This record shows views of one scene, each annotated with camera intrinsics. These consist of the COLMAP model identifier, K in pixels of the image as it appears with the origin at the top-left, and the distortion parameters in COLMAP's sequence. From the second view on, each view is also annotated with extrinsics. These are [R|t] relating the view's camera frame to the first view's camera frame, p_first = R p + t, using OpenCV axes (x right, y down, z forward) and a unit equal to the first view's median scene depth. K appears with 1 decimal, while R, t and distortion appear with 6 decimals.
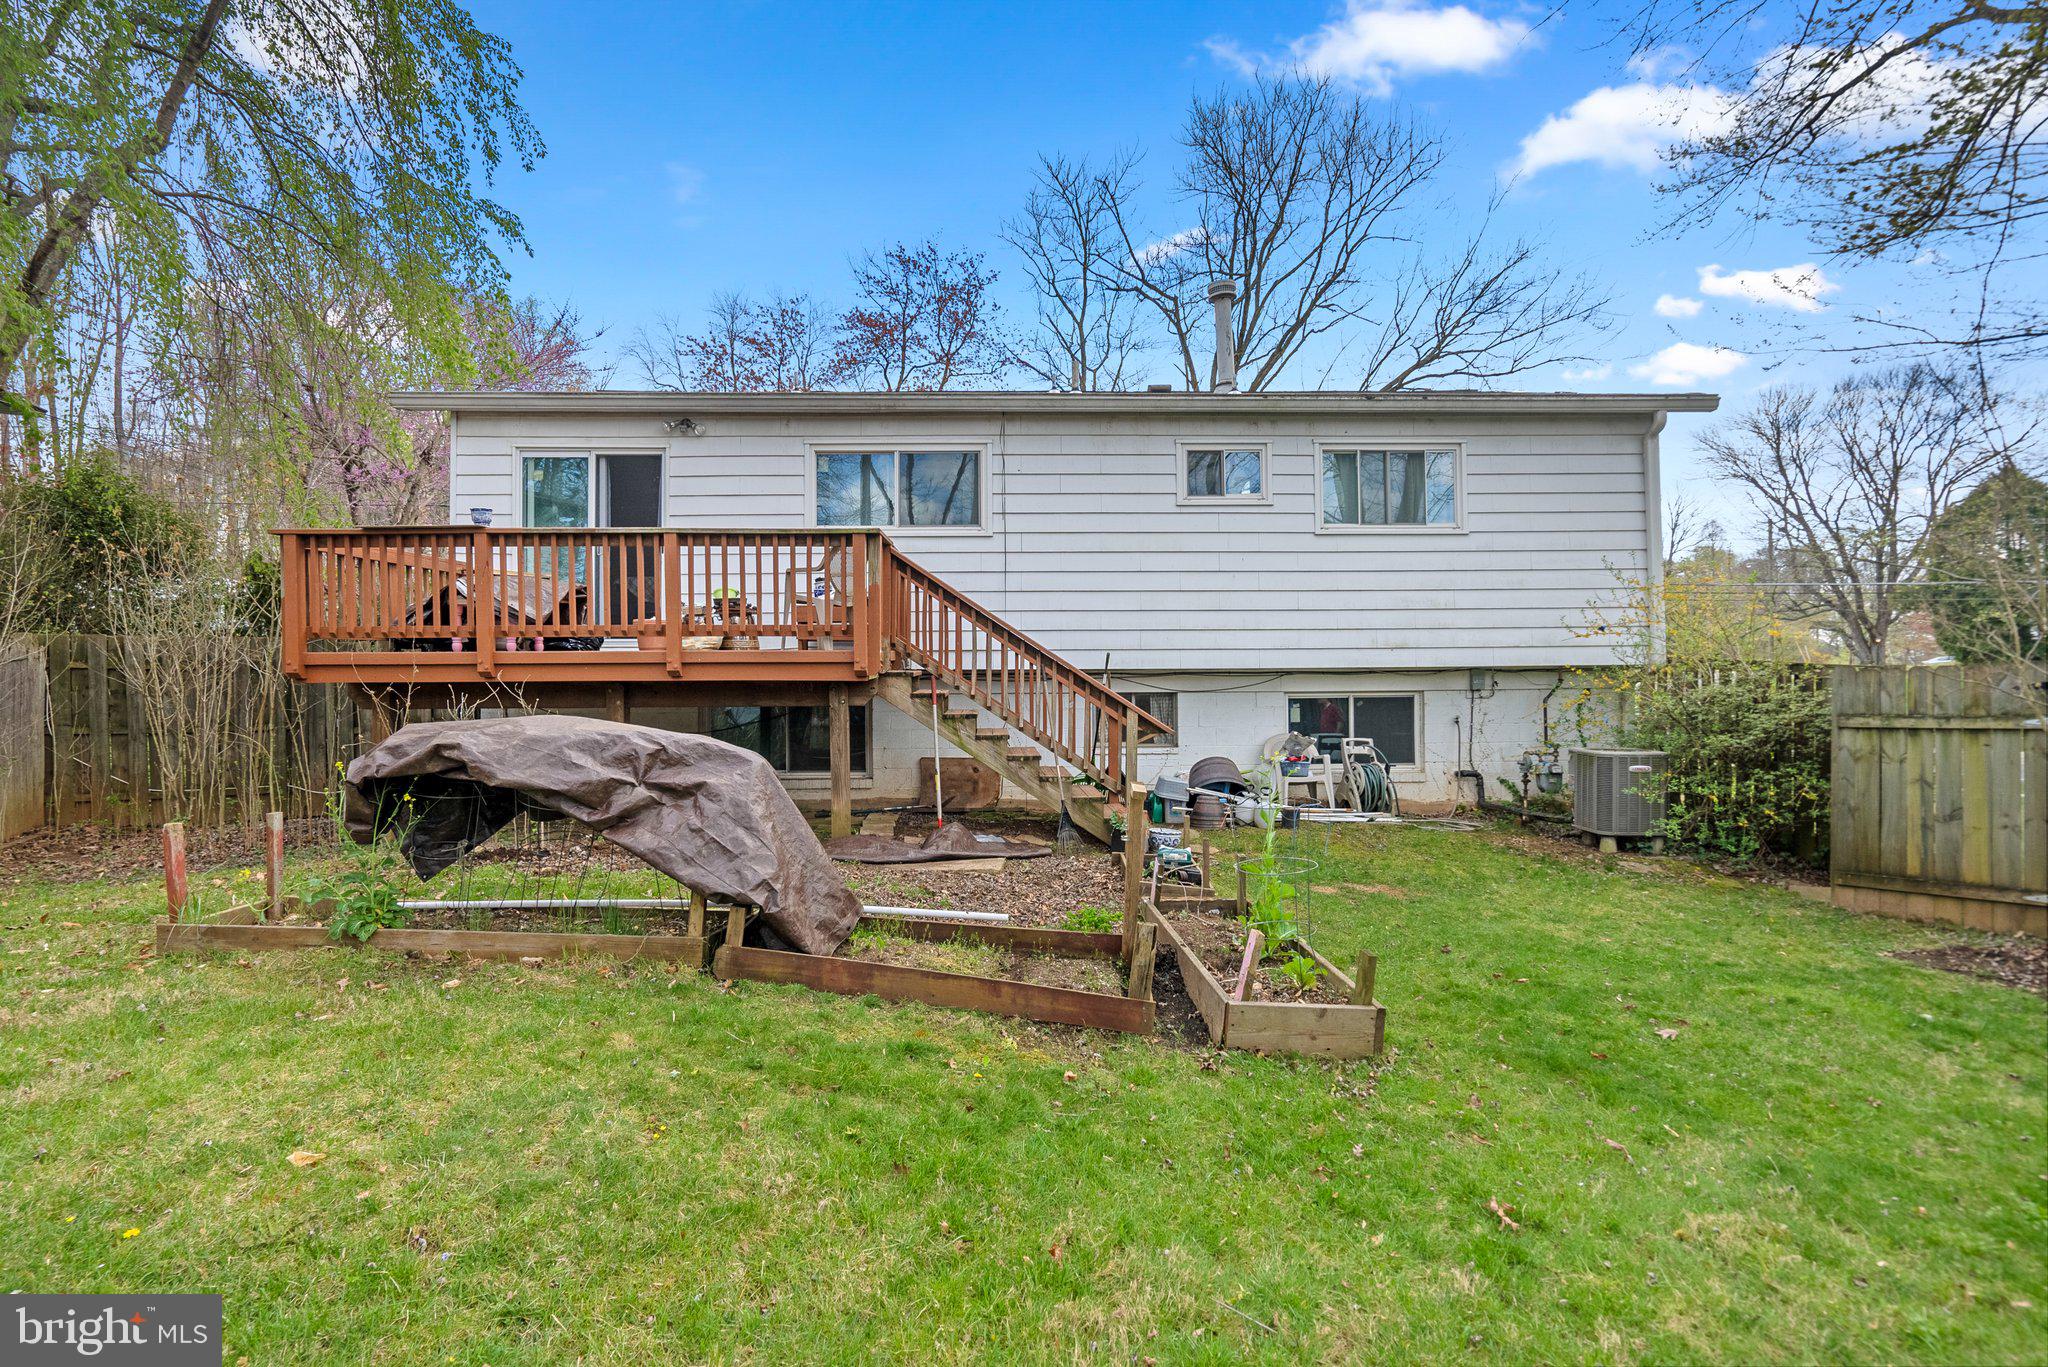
lens RADIAL K [[970.8, 0, 992.3], [0, 970.8, 690.4], [0, 0, 1]] dist [0.003684, -0.000119]
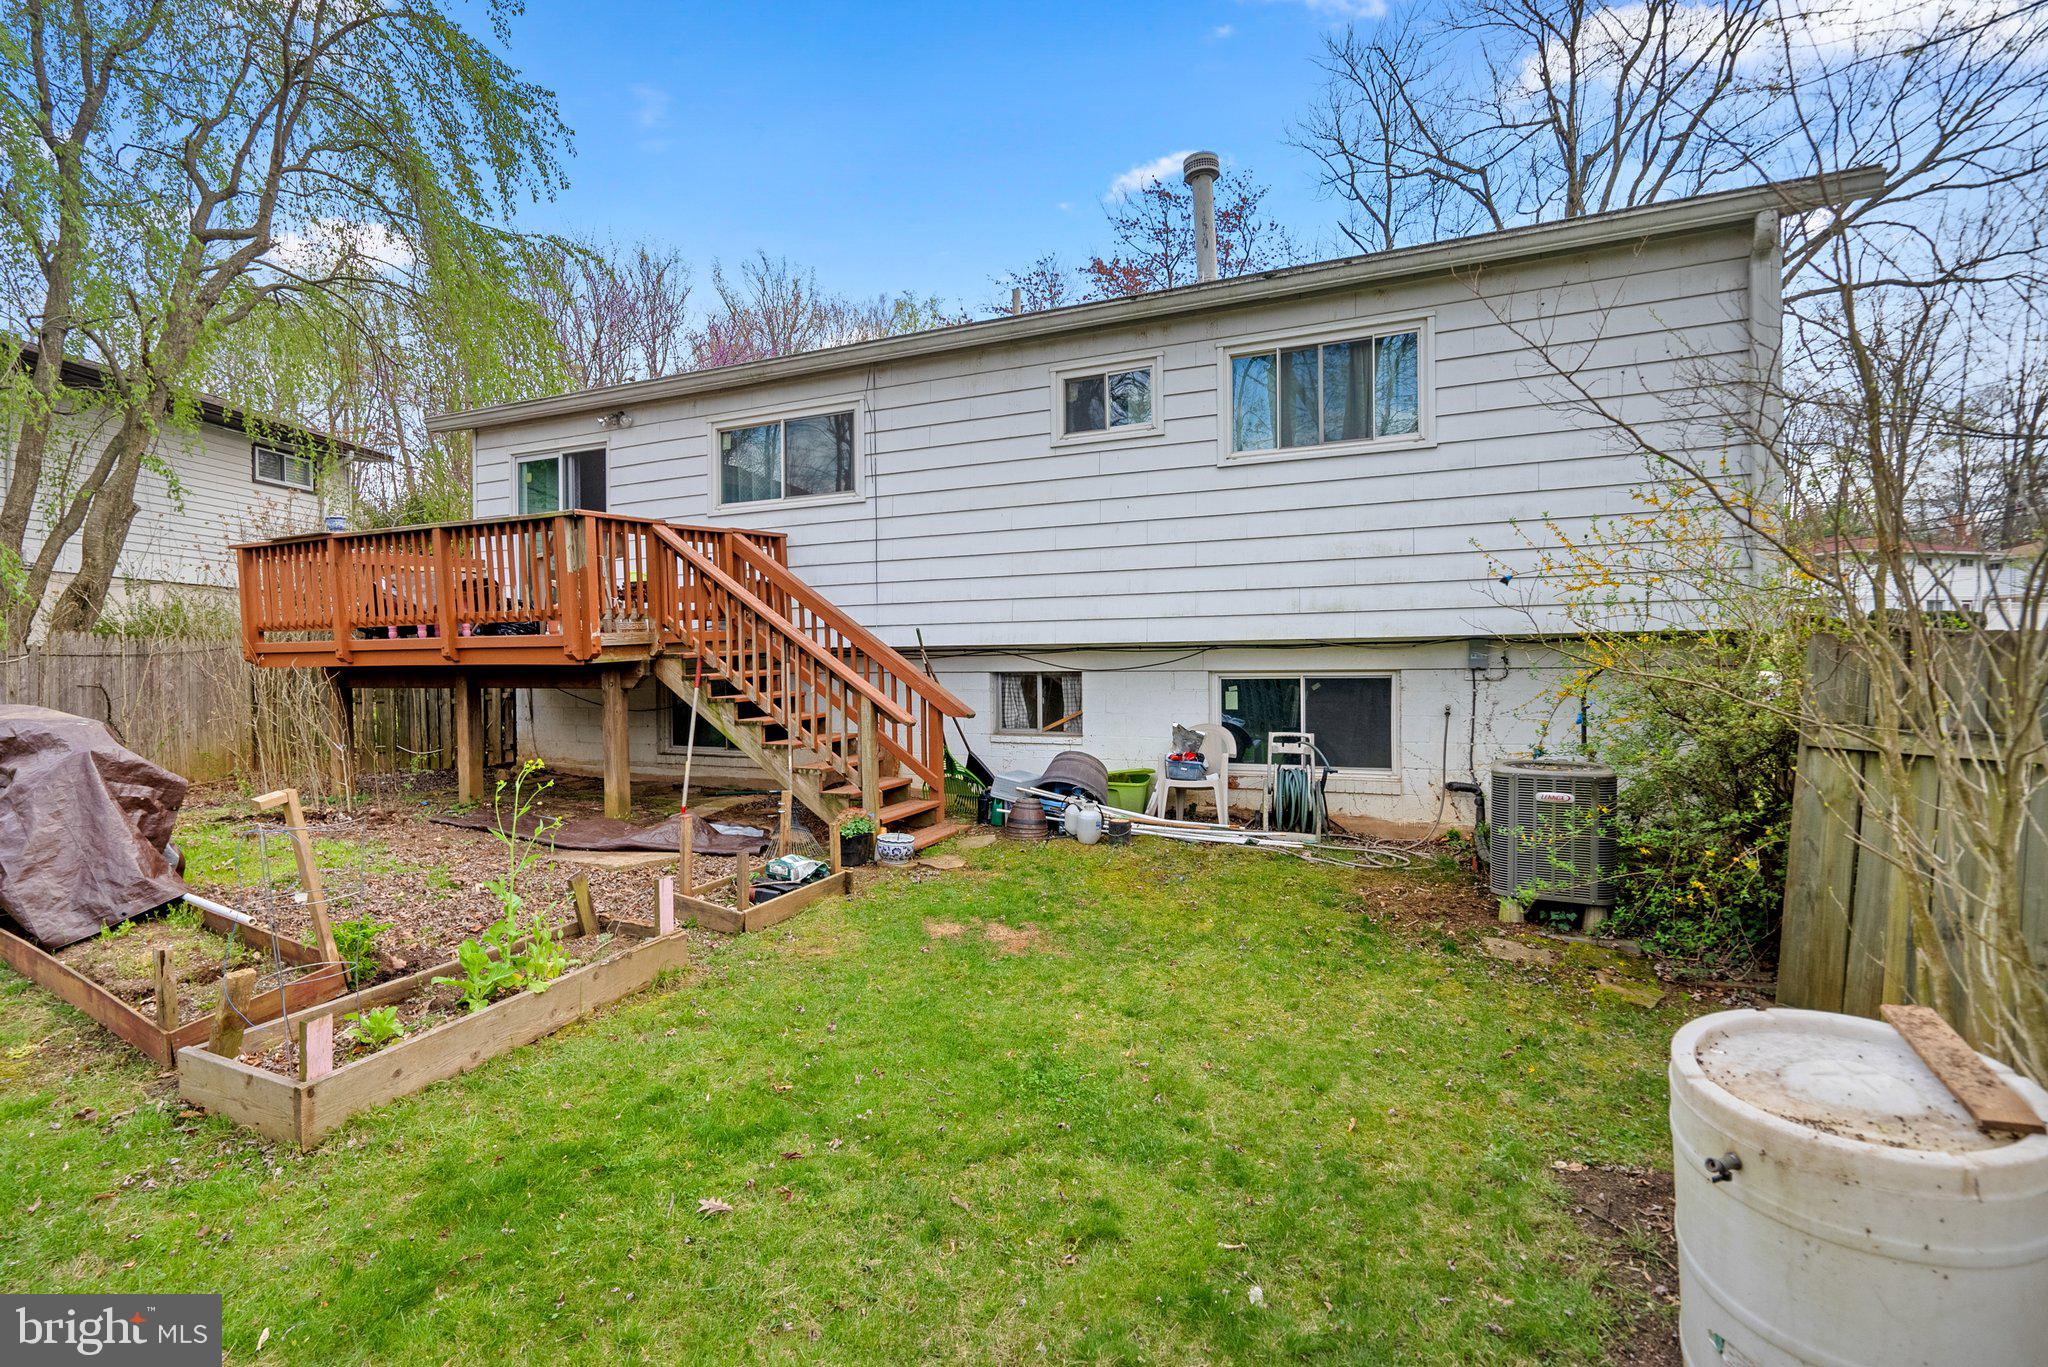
lens RADIAL K [[986.9, 0, 996.1], [0, 986.9, 677.7], [0, 0, 1]] dist [0.005066, 0.000475]
pose [[0.894316, 0.004148, -0.447417, 0.526922], [0.005356, 0.999786, 0.019977, -0.010597], [0.447404, -0.020262, 0.894102, 0.218435]]
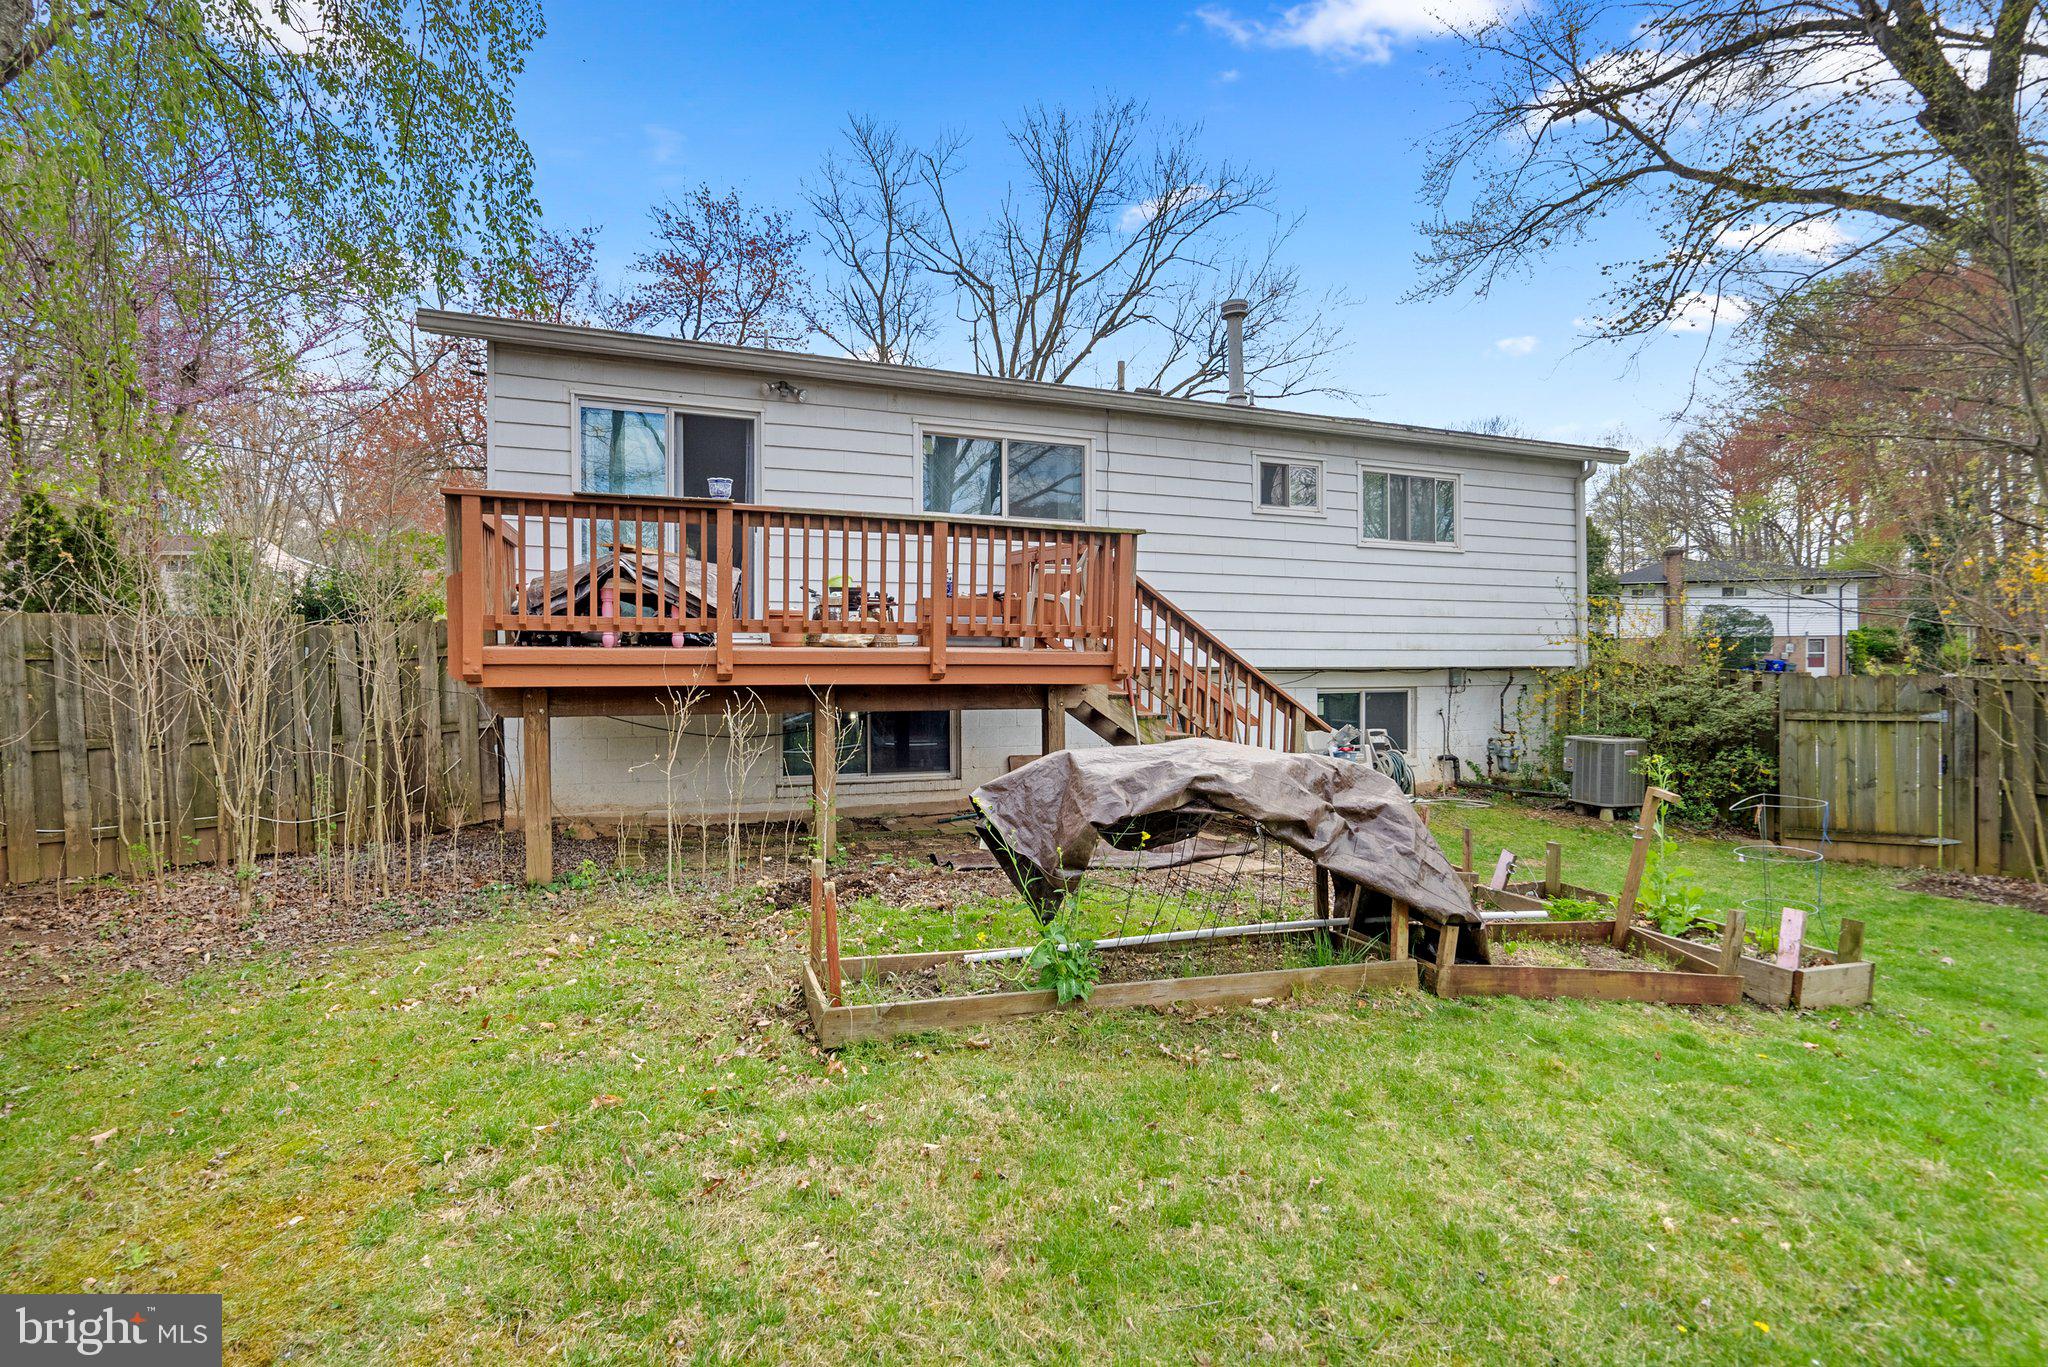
lens RADIAL K [[986.9, 0, 996.1], [0, 986.9, 677.7], [0, 0, 1]] dist [0.005066, 0.000475]
pose [[0.936655, 0.002029, 0.350248, -0.451173], [-0.005405, 0.999948, 0.008660, -0.018452], [-0.350213, -0.010004, 0.936617, 0.083734]]
